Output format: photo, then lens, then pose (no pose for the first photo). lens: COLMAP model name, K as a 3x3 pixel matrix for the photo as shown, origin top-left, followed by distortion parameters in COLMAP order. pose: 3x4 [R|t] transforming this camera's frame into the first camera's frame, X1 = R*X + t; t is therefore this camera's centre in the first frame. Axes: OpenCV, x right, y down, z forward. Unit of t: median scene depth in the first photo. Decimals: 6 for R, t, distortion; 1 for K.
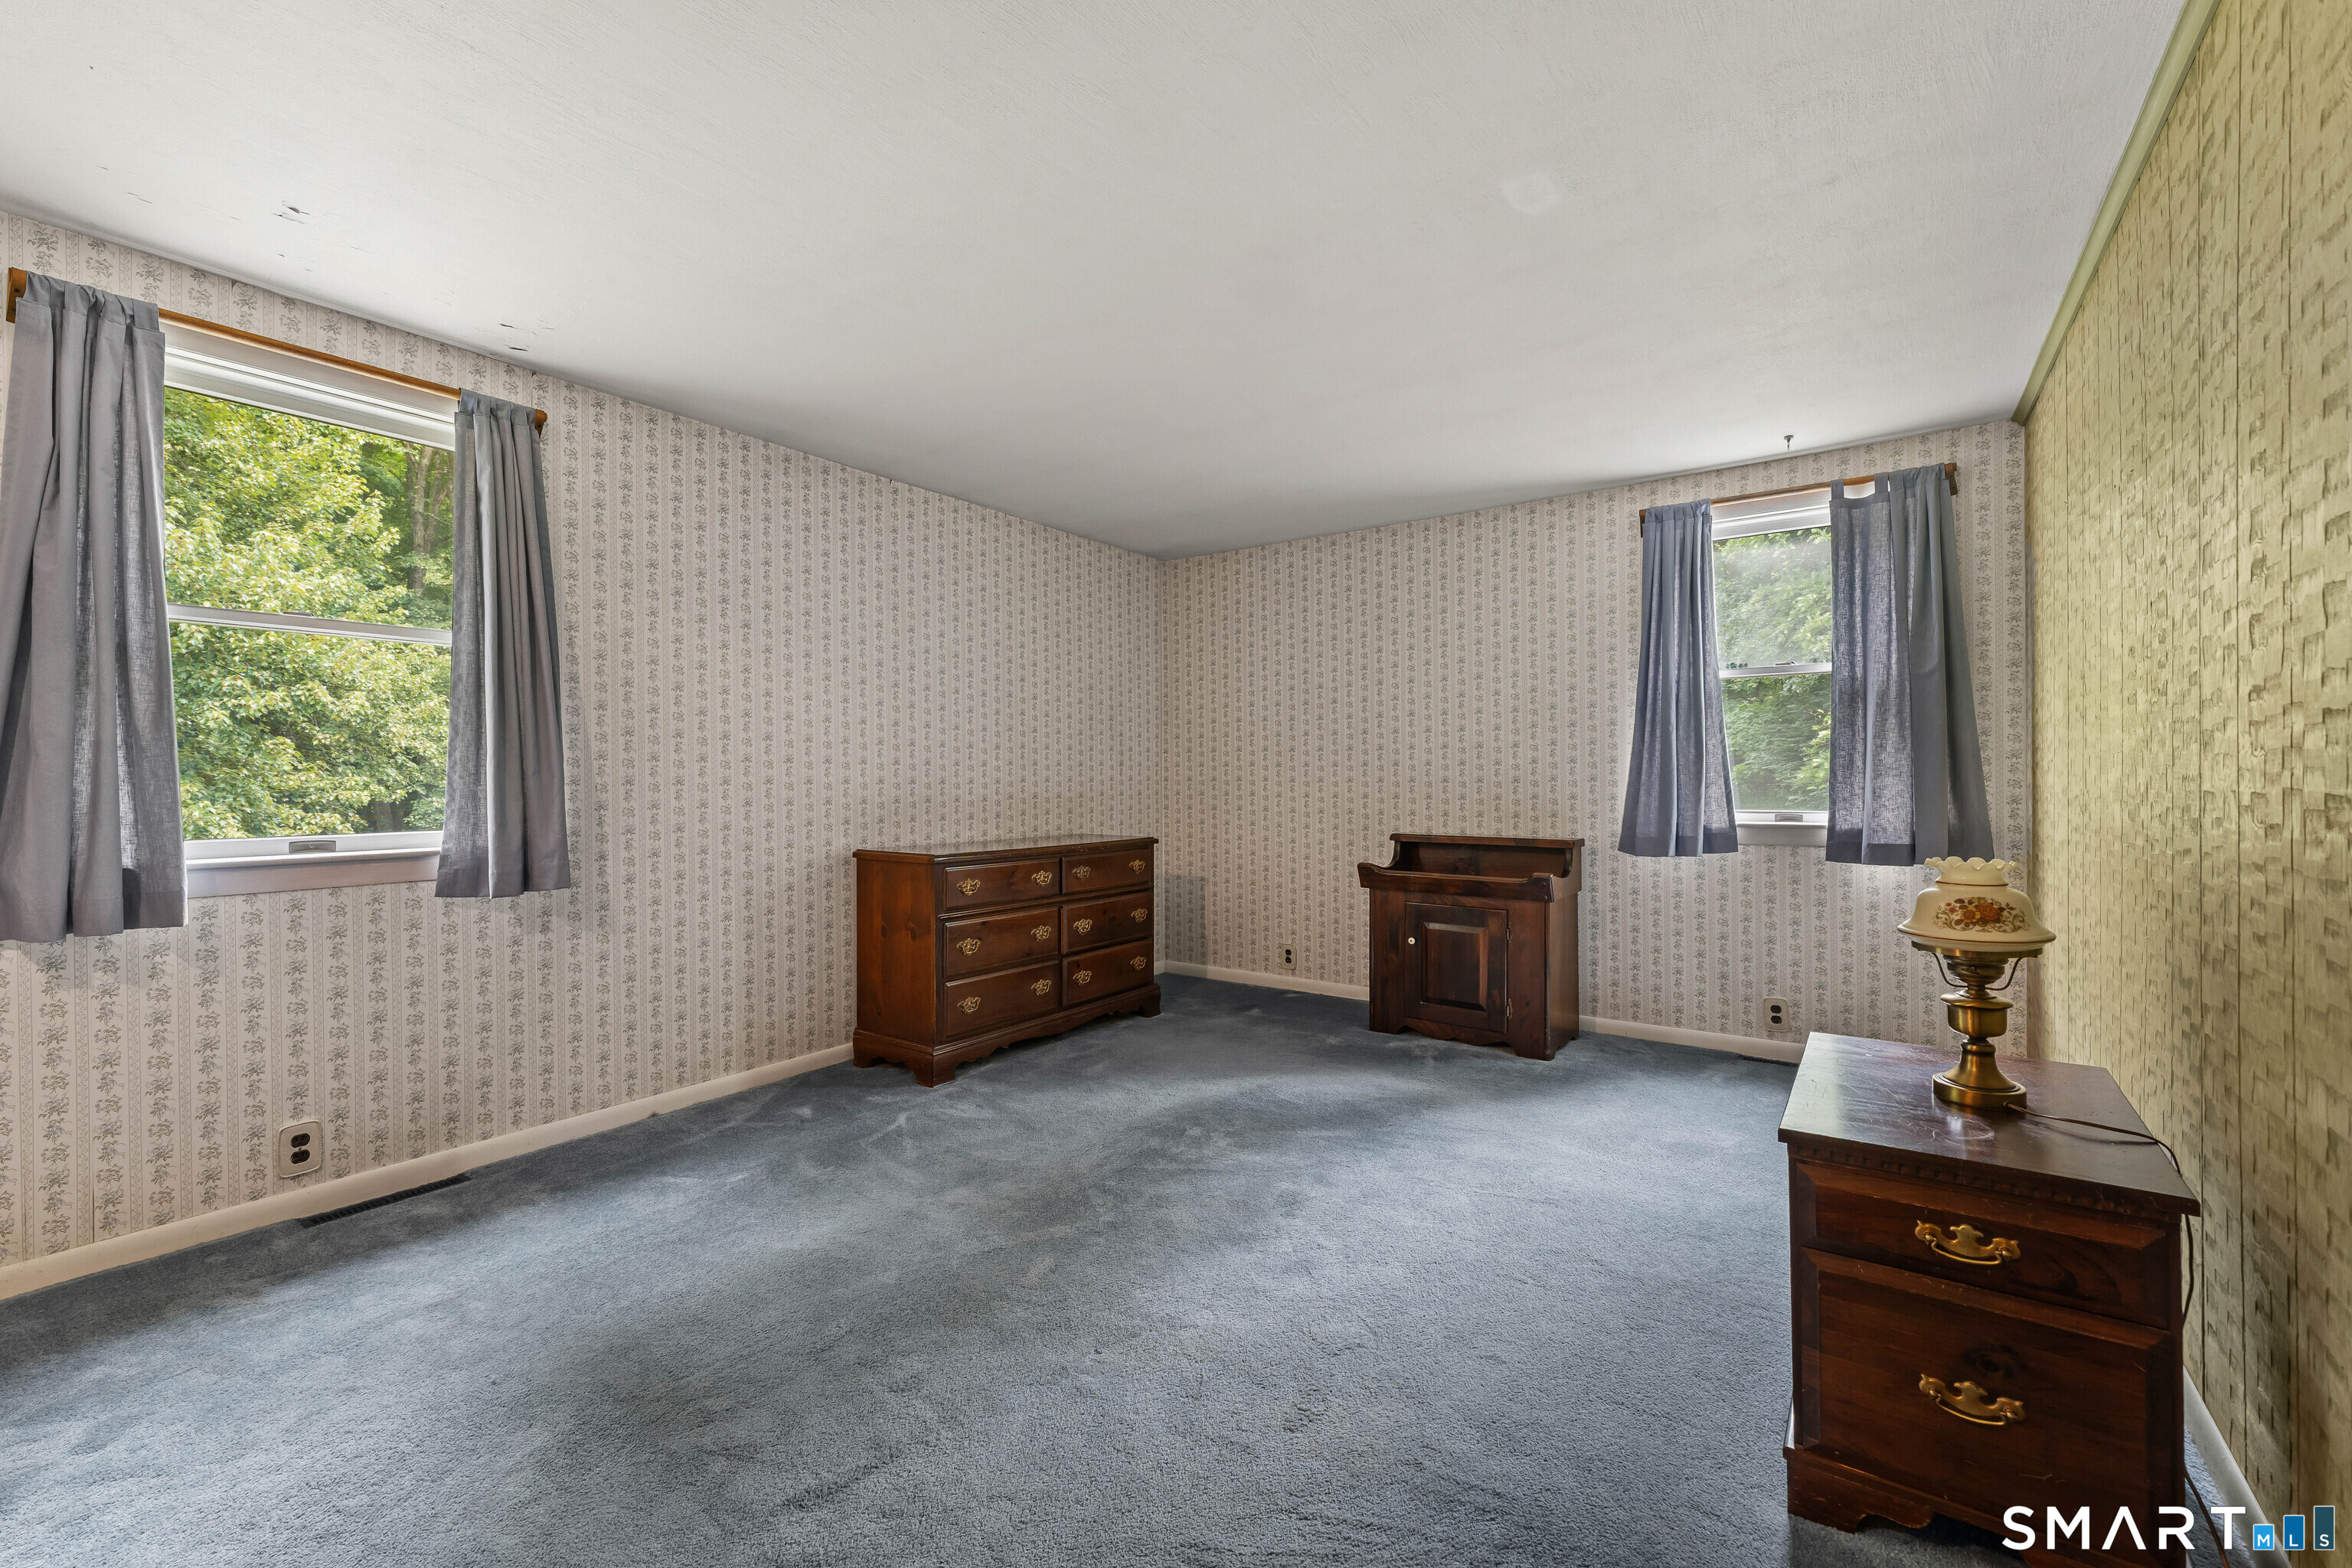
lens RADIAL K [[944.7, 0, 1183.6], [0, 944.7, 773.5], [0, 0, 1]] dist [0.000160, -0.000562]
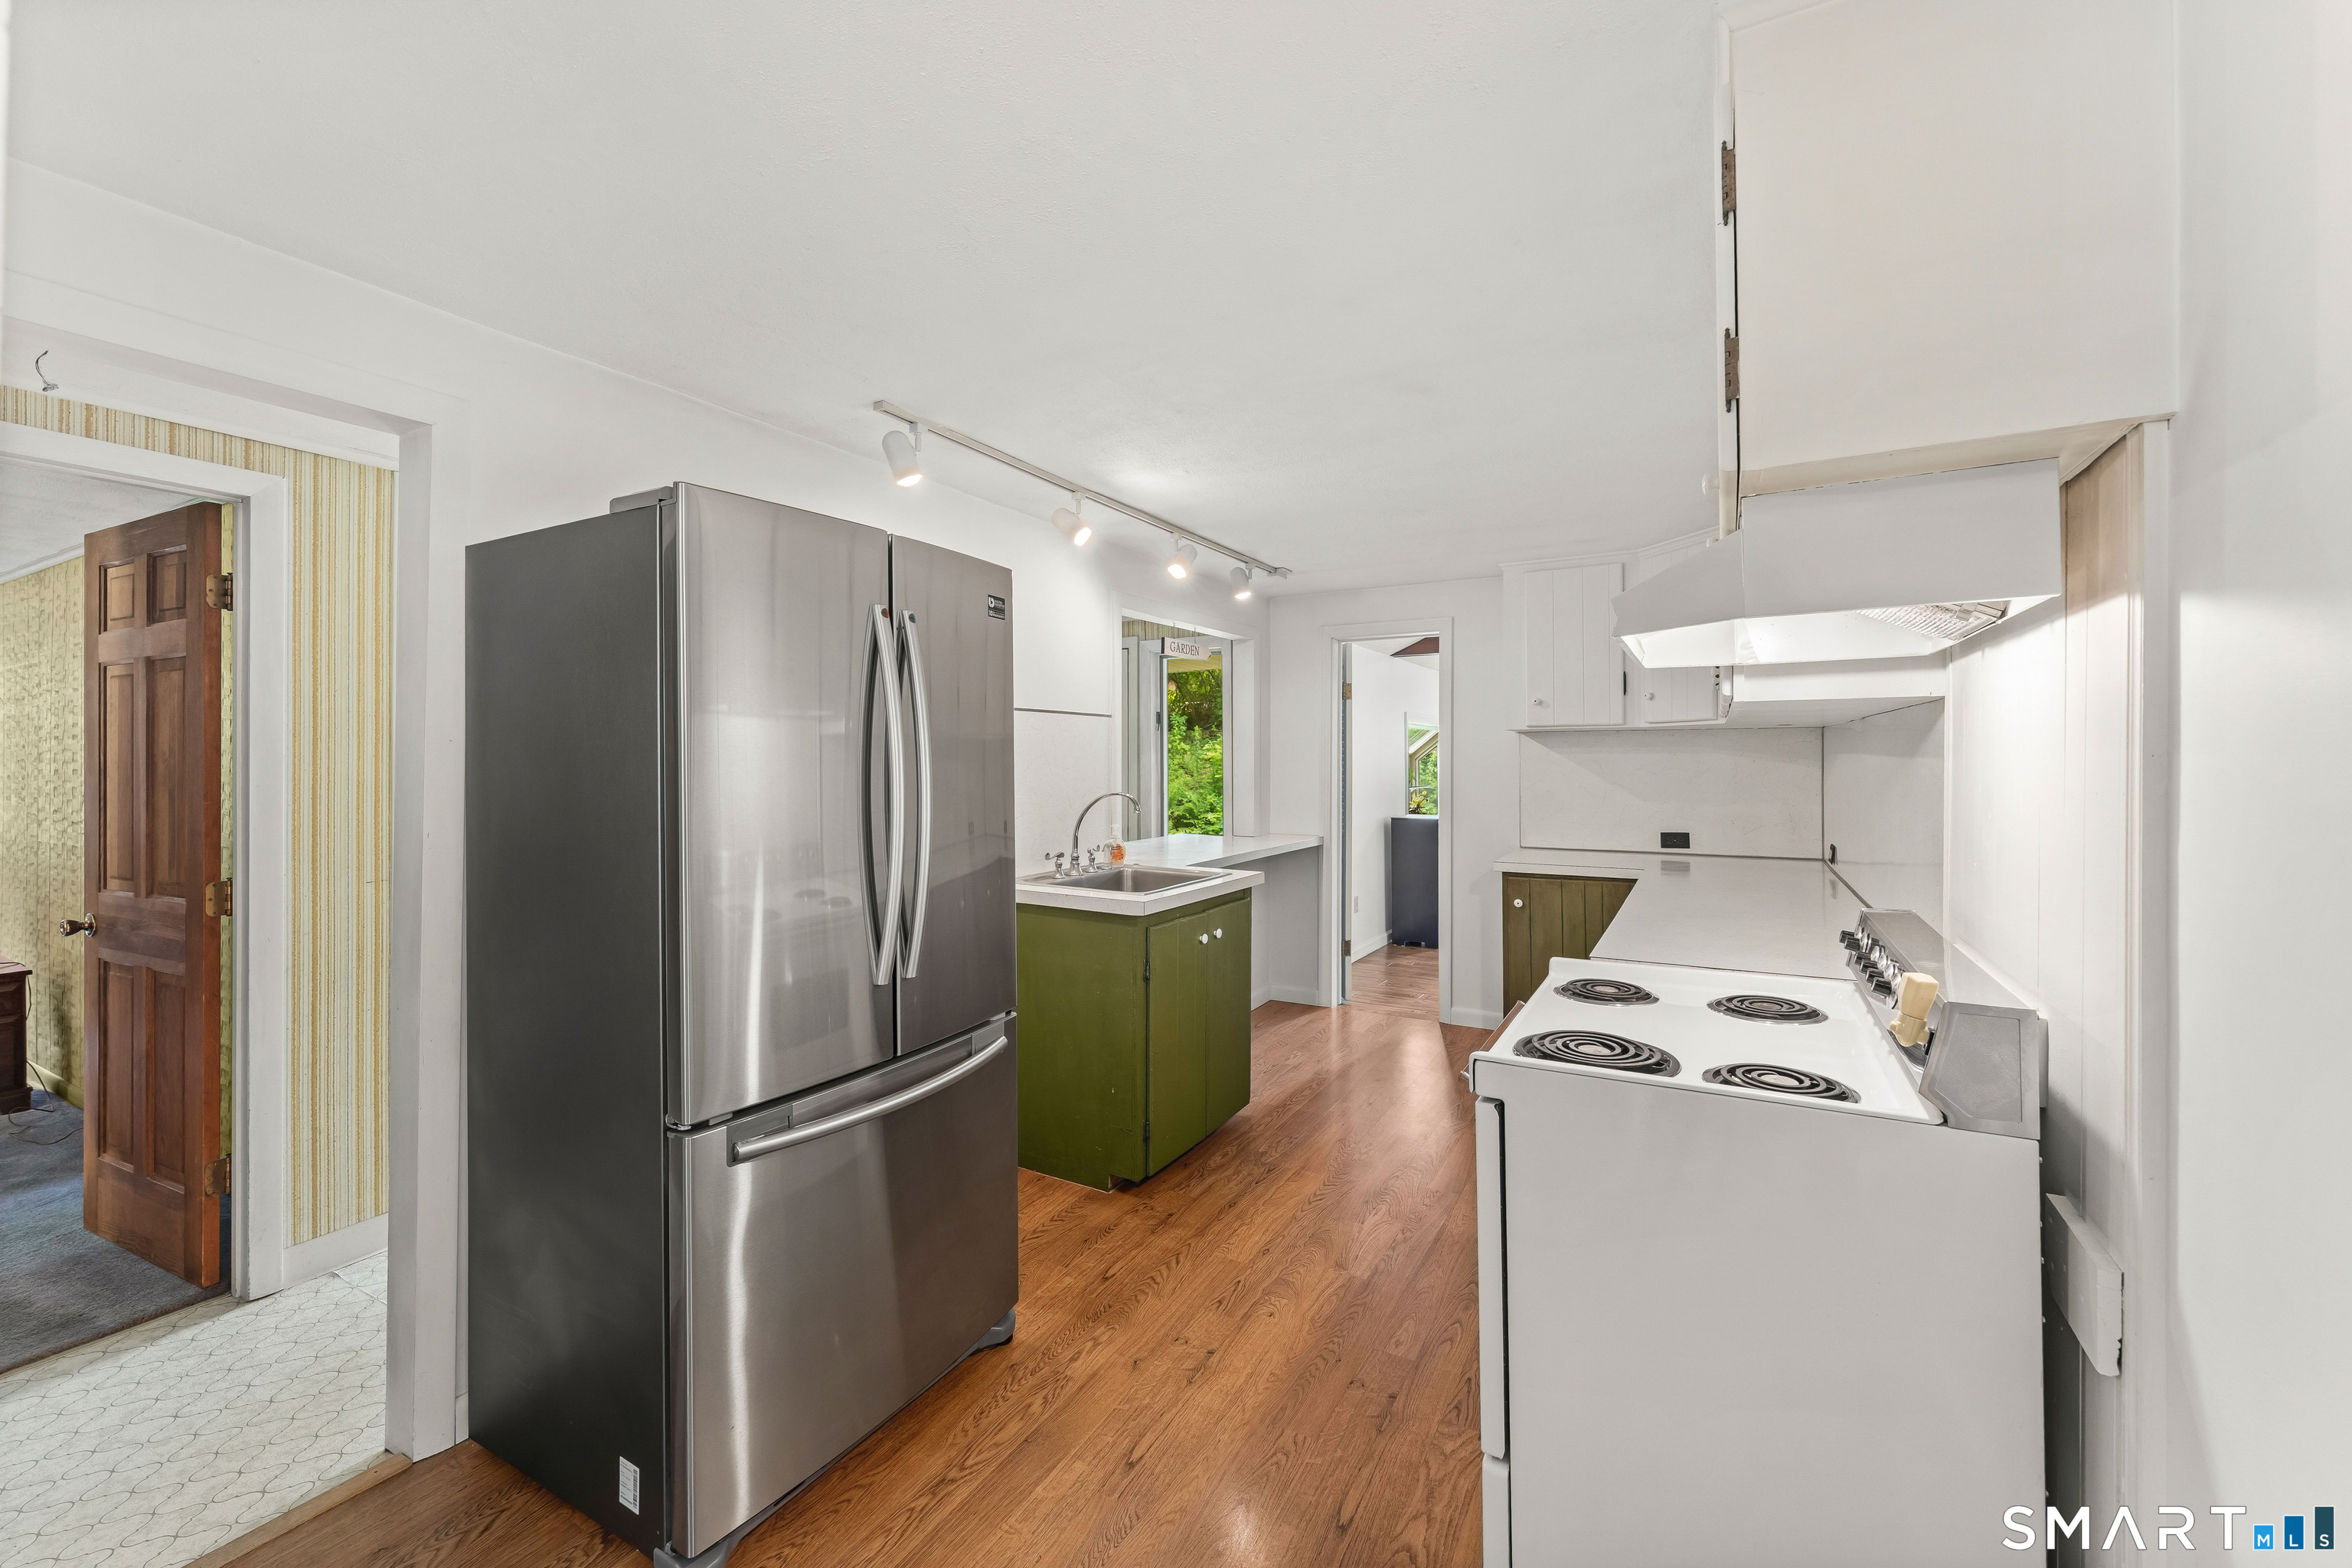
lens RADIAL K [[962.9, 0, 1188.3], [0, 962.9, 763.6], [0, 0, 1]] dist [0.000650, 0.000493]
pose [[-0.107021, 0.006517, 0.994235, -2.202833], [-0.006408, 0.999953, -0.007244, -0.221565], [-0.994236, -0.007146, -0.106975, -2.153910]]
